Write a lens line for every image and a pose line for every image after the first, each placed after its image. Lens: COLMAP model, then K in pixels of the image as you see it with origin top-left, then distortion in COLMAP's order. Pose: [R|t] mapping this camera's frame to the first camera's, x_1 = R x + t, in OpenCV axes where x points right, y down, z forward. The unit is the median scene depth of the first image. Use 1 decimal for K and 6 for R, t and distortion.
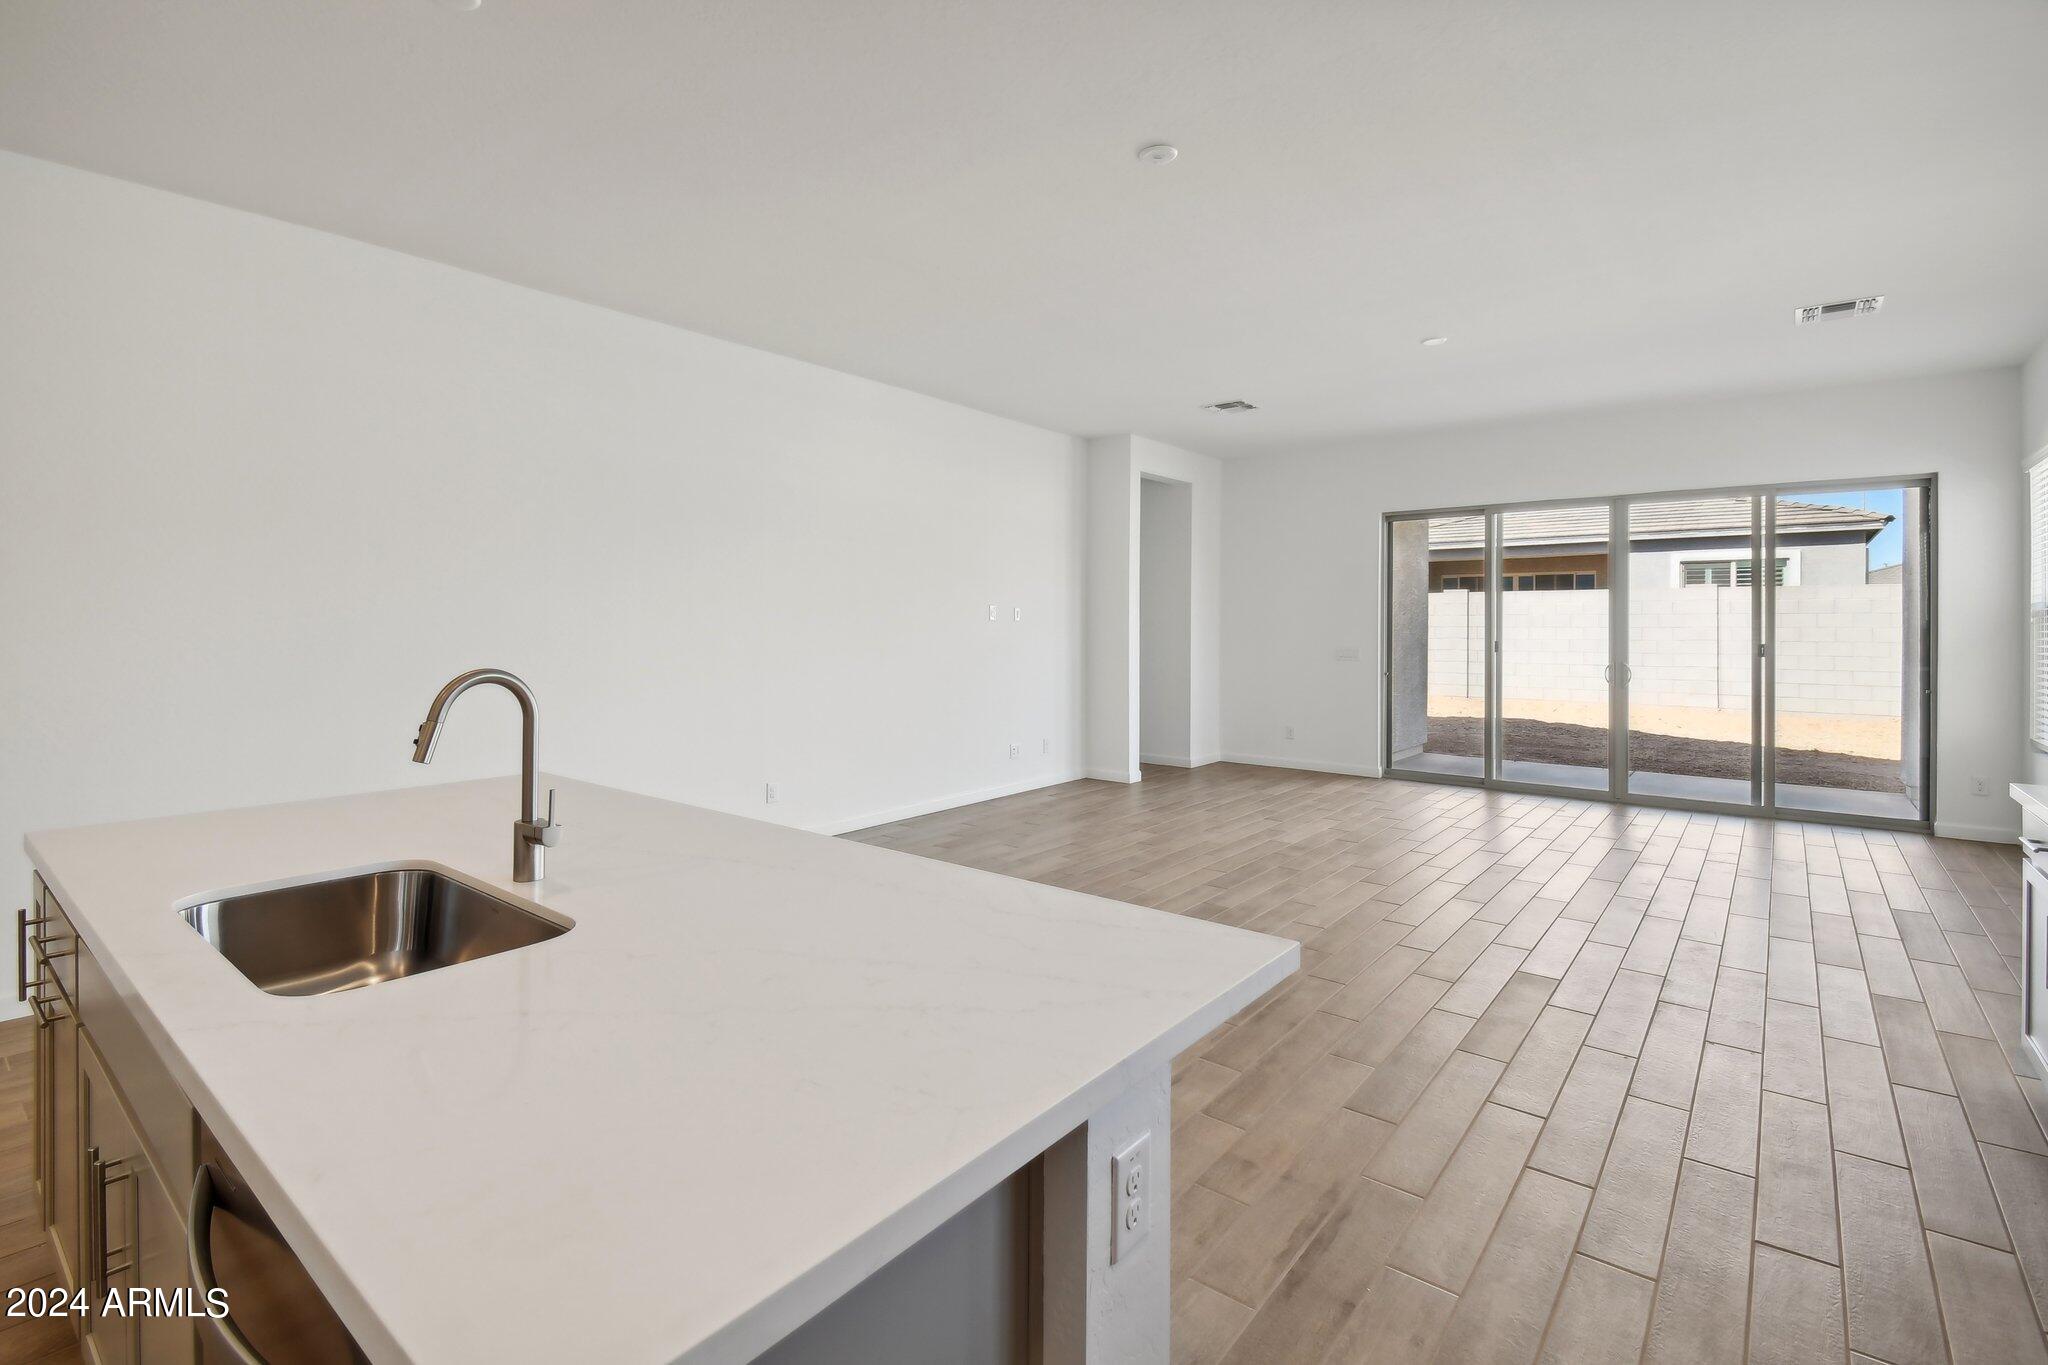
lens RADIAL K [[911.4, 0, 1007.5], [0, 911.4, 627.7], [0, 0, 1]] dist [0.021897, -0.014342]
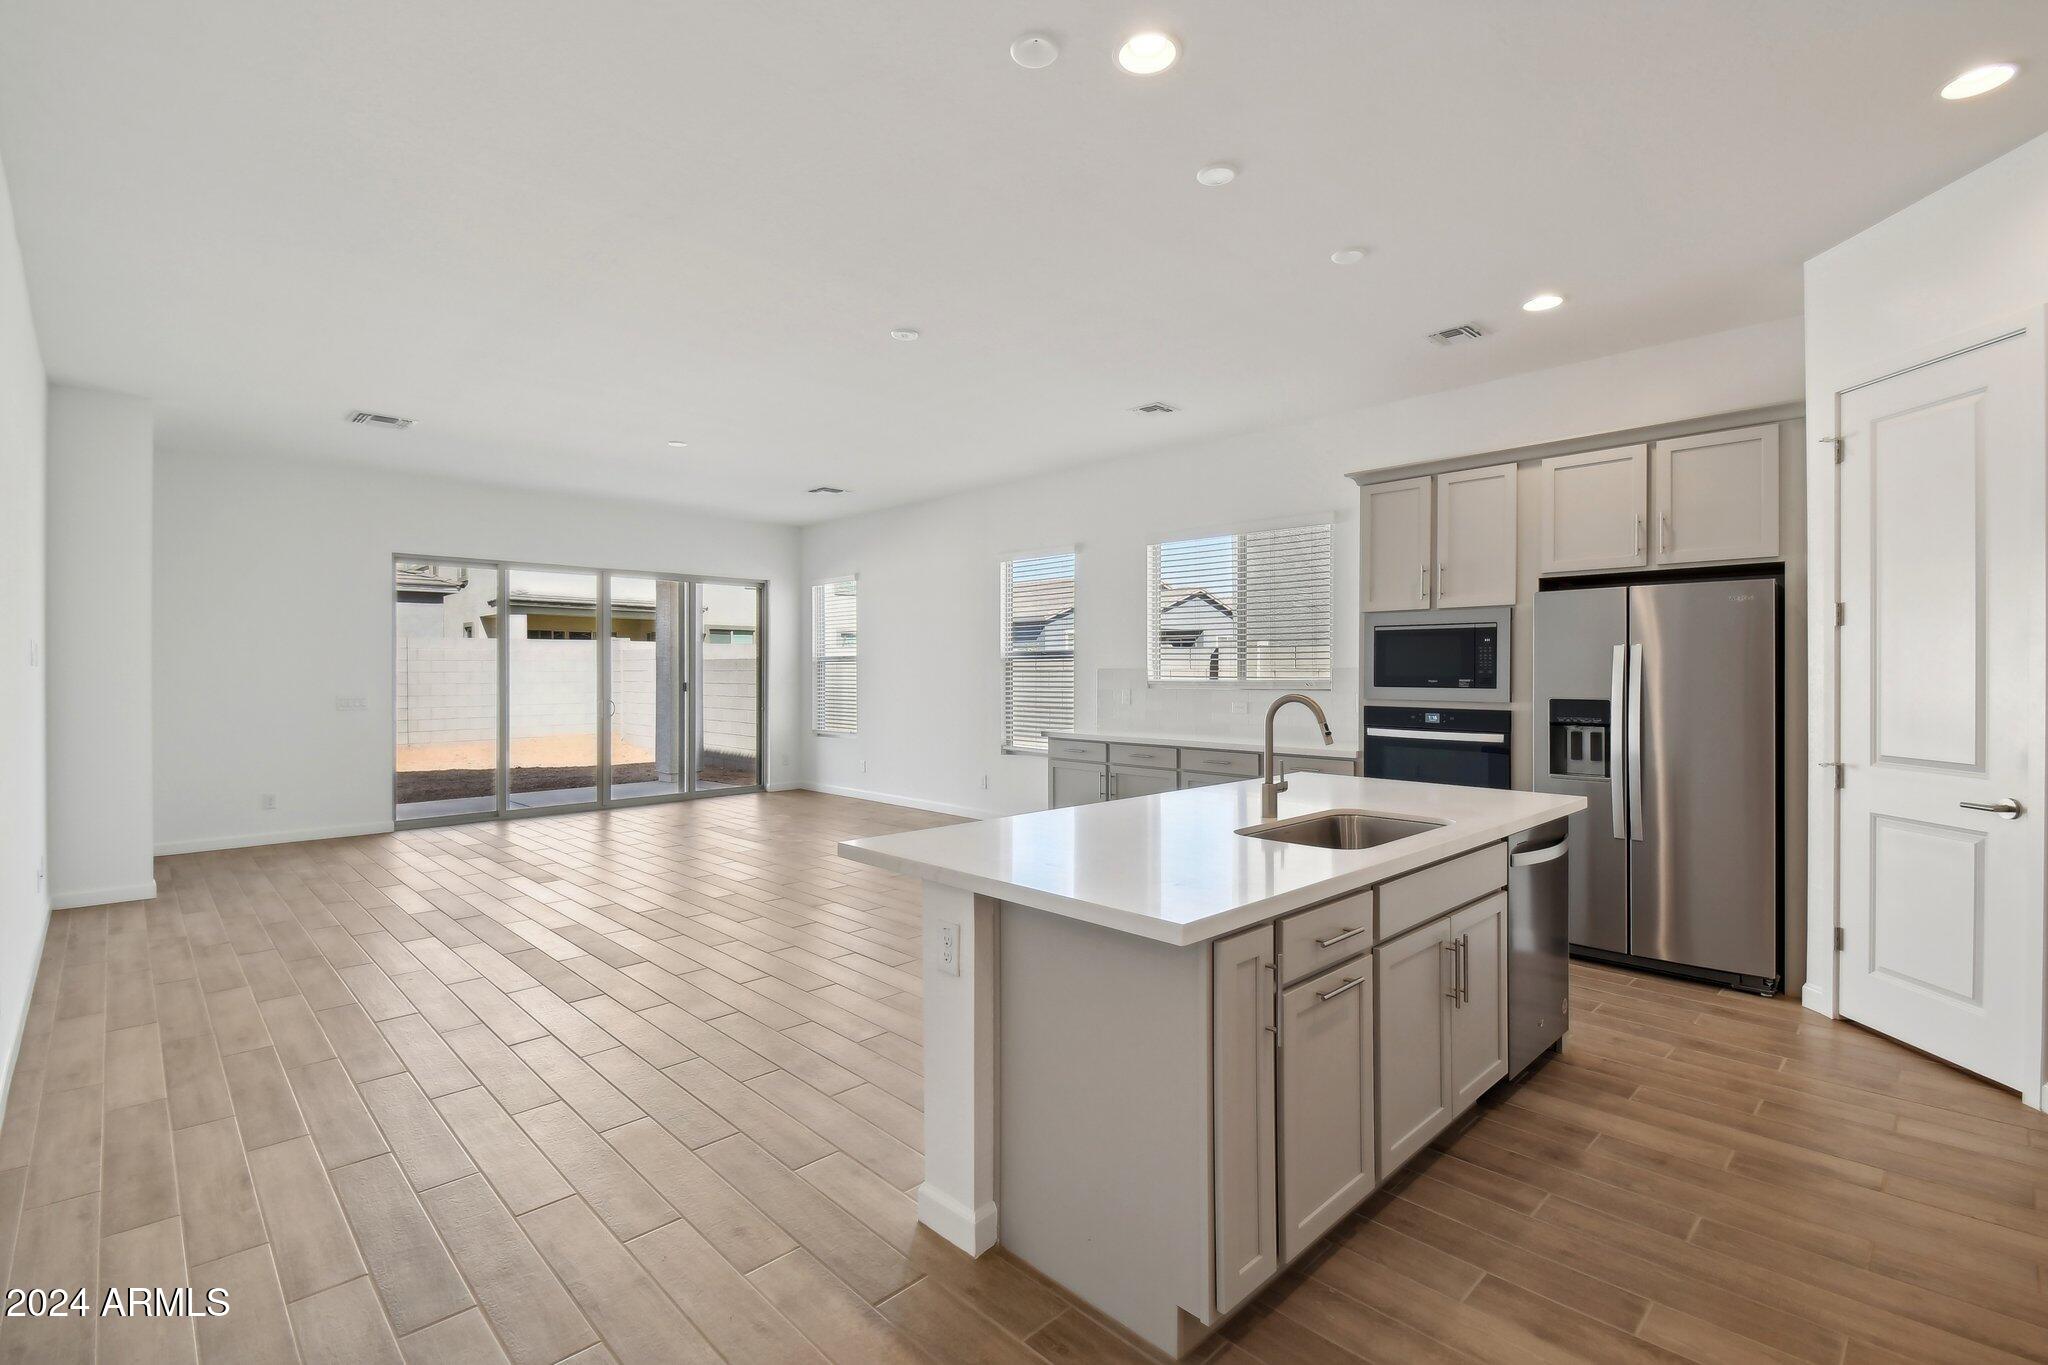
lens RADIAL K [[911.4, 0, 1008.0], [0, 911.4, 682.8], [0, 0, 1]] dist [0.021897, -0.014342]
pose [[0.112712, -0.014847, 0.993517, -0.489510], [0.005454, 0.999883, 0.014323, 0.000483], [-0.993613, 0.003804, 0.112780, 0.278541]]
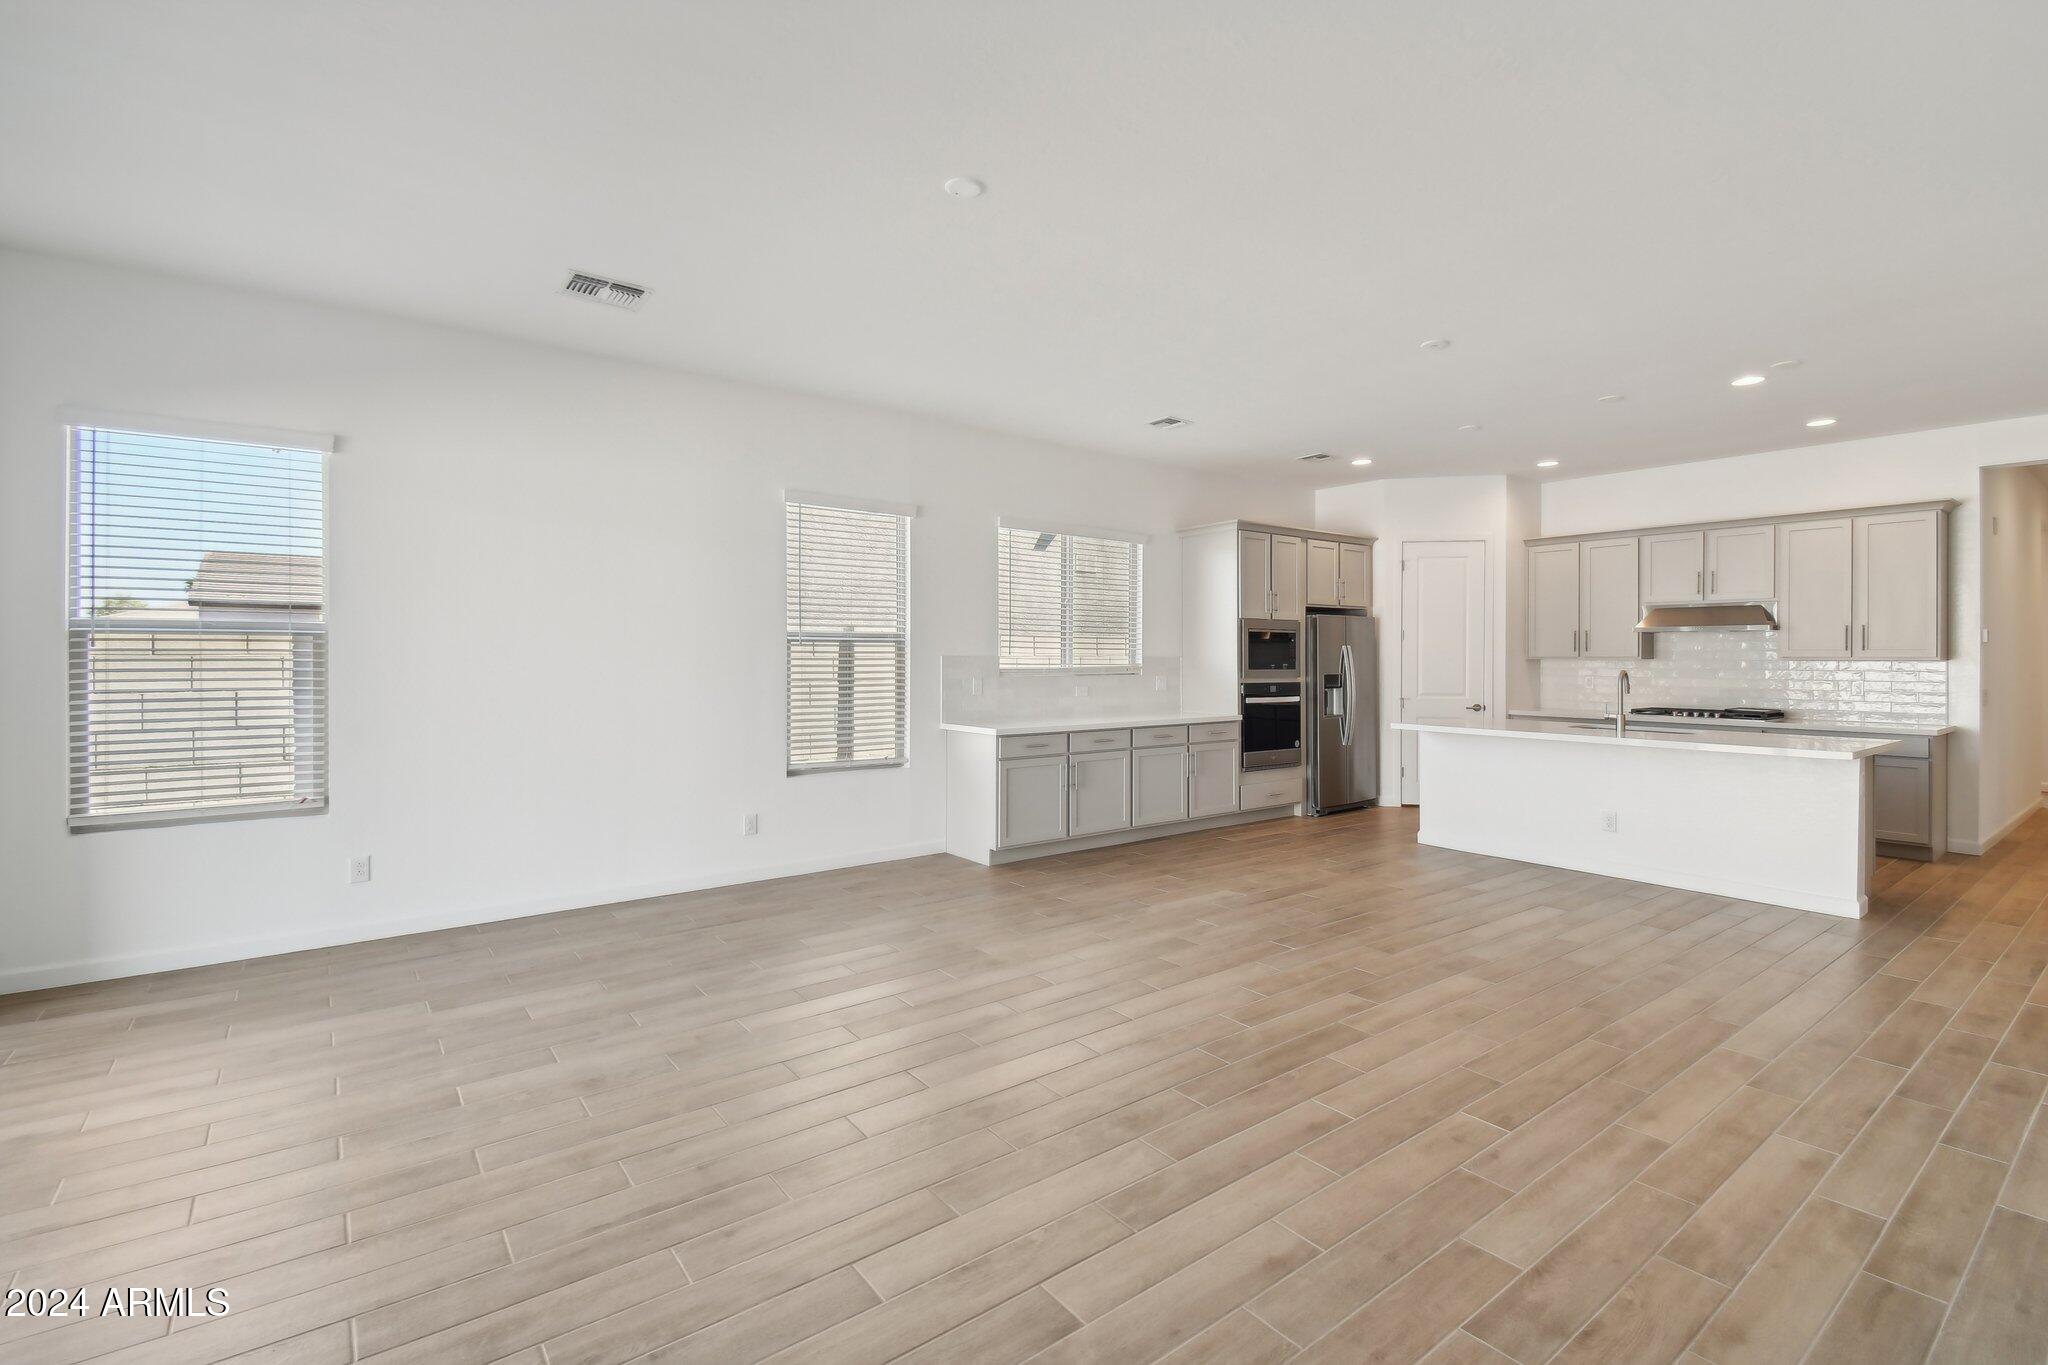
lens RADIAL K [[911.4, 0, 1010.4], [0, 911.4, 665.6], [0, 0, 1]] dist [0.021897, -0.014342]
pose [[-0.971969, -0.006050, 0.235032, 0.195944], [-0.002646, 0.999887, 0.014796, -0.003513], [-0.235094, 0.013759, -0.971875, 1.064295]]
